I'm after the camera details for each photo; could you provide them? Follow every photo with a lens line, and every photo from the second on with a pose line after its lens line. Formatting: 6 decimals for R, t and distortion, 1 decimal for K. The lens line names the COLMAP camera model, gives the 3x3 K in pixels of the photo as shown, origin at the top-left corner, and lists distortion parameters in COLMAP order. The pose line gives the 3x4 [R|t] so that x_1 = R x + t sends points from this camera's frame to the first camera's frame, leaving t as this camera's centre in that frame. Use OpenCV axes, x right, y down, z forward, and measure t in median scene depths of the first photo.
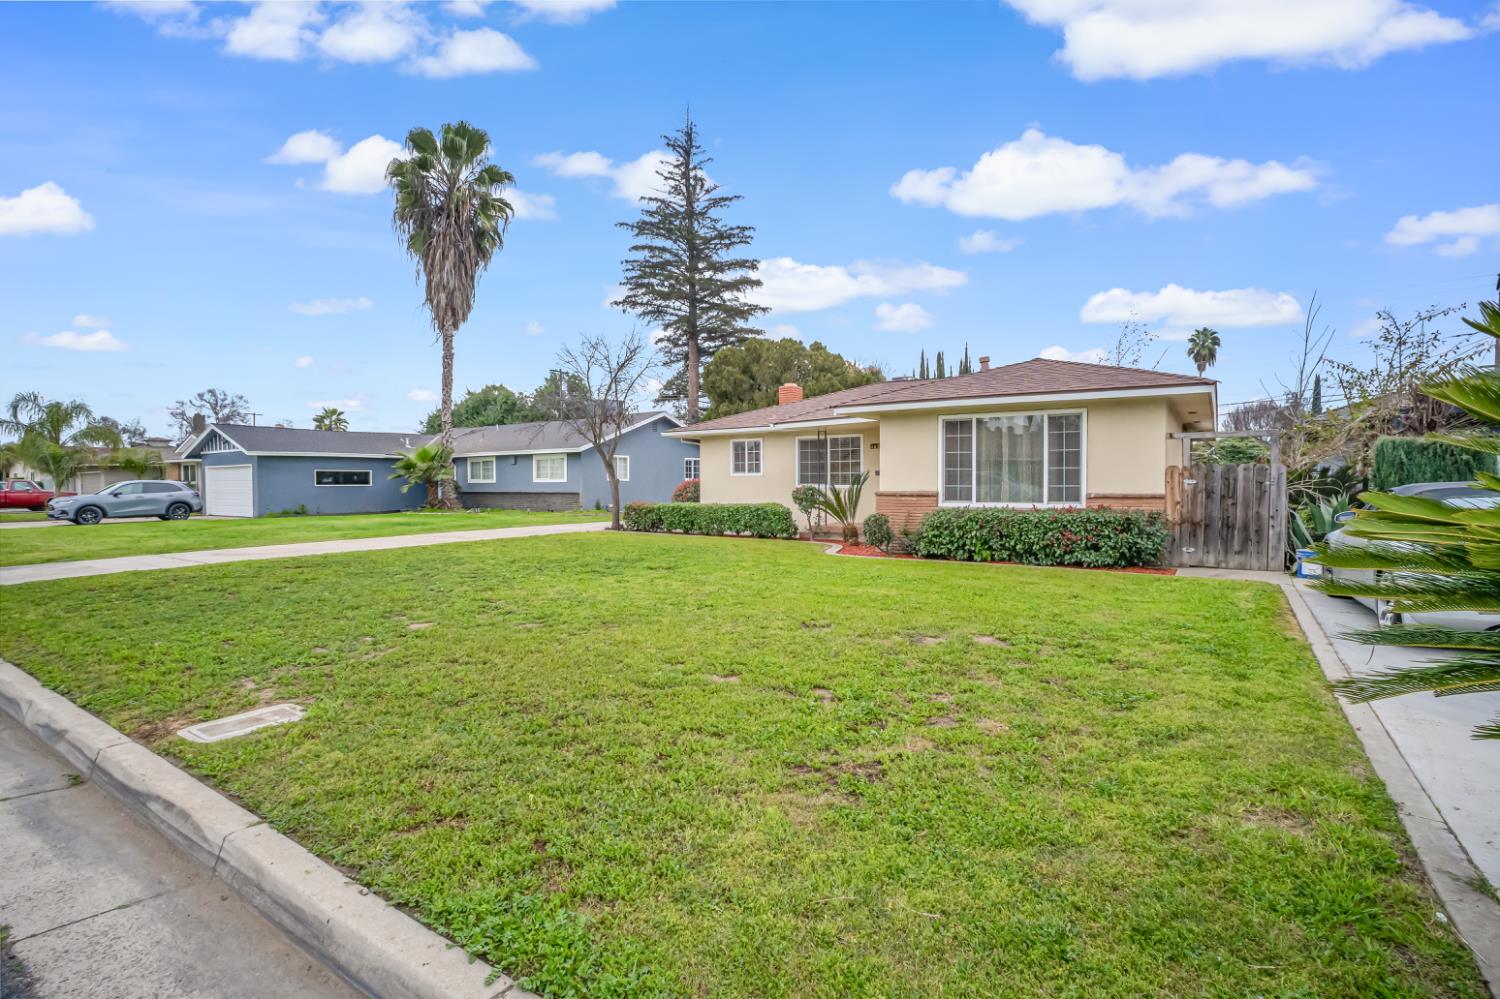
lens RADIAL K [[737.0, 0, 750.0], [0, 737.0, 499.5], [0, 0, 1]] dist [-0.058040, 0.025352]
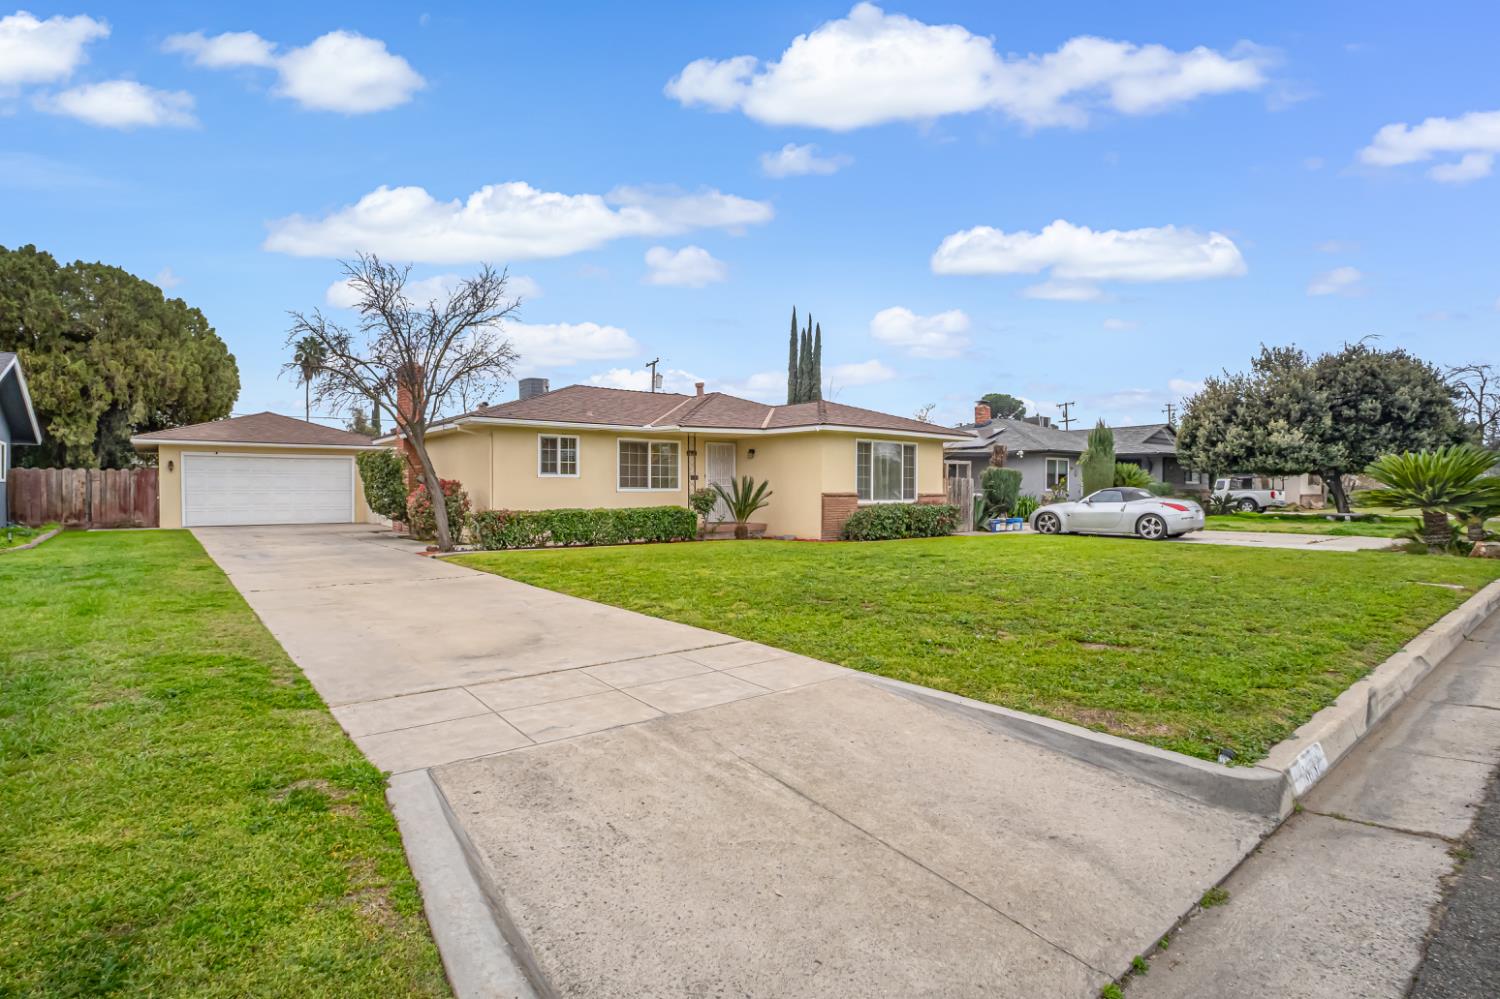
lens RADIAL K [[741.2, 0, 756.8], [0, 741.2, 504.5], [0, 0, 1]] dist [-0.040235, 0.000693]
pose [[0.289244, -0.014414, 0.957147, -0.475311], [0.019523, 0.999767, 0.009156, -0.002210], [-0.957056, 0.016038, 0.289458, 0.324885]]
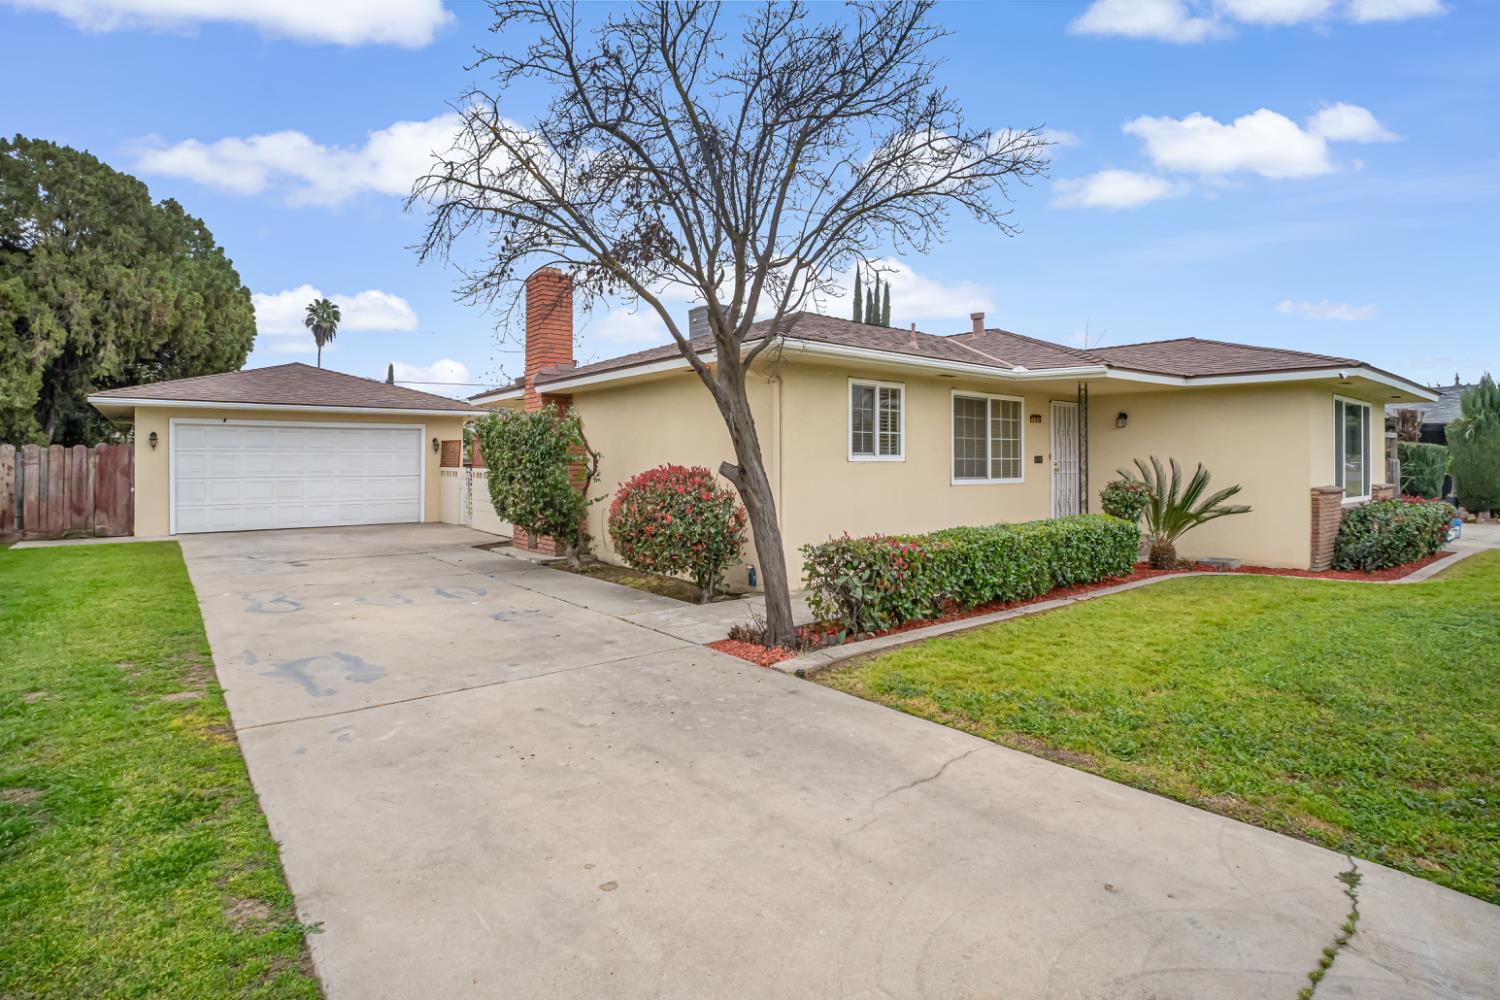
lens RADIAL K [[756.7, 0, 757.5], [0, 756.7, 462.1], [0, 0, 1]] dist [-0.058490, 0.018002]
pose [[0.297321, 0.007598, 0.954747, -0.294182], [0.020972, 0.999675, -0.014486, -0.016249], [-0.954547, 0.024330, 0.297065, 0.574897]]
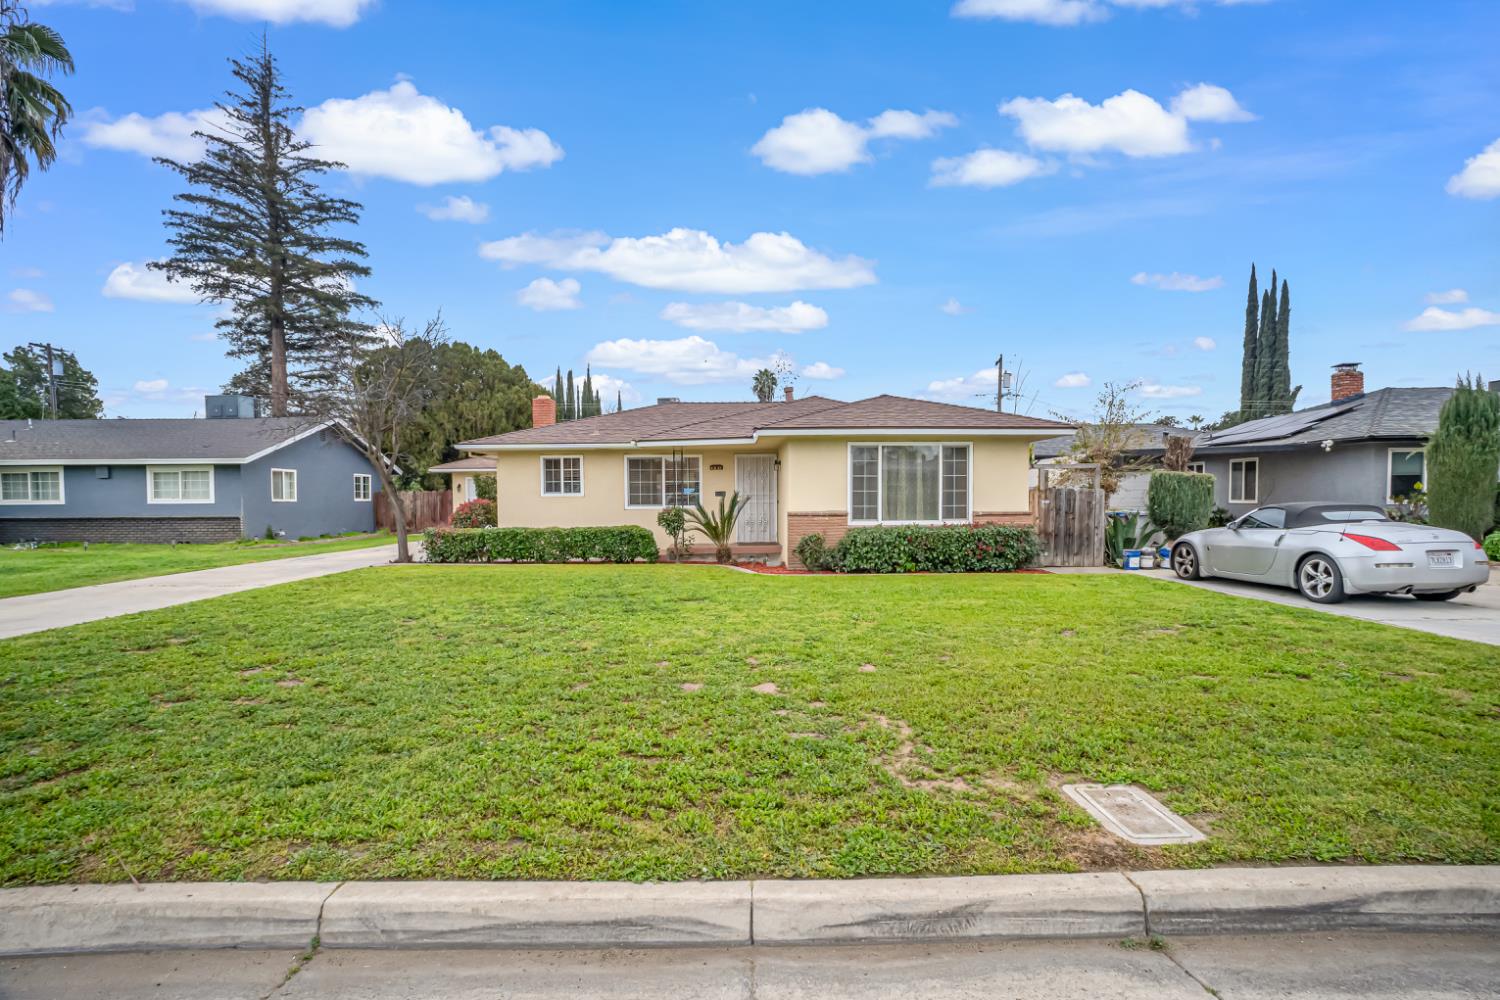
lens RADIAL K [[725.3, 0, 745.3], [0, 725.3, 530.9], [0, 0, 1]] dist [-0.015712, 0.001128]
pose [[0.821367, -0.025489, 0.569830, -0.204074], [0.015695, 0.999633, 0.022090, -0.003361], [-0.570184, -0.009201, 0.821466, 0.083198]]
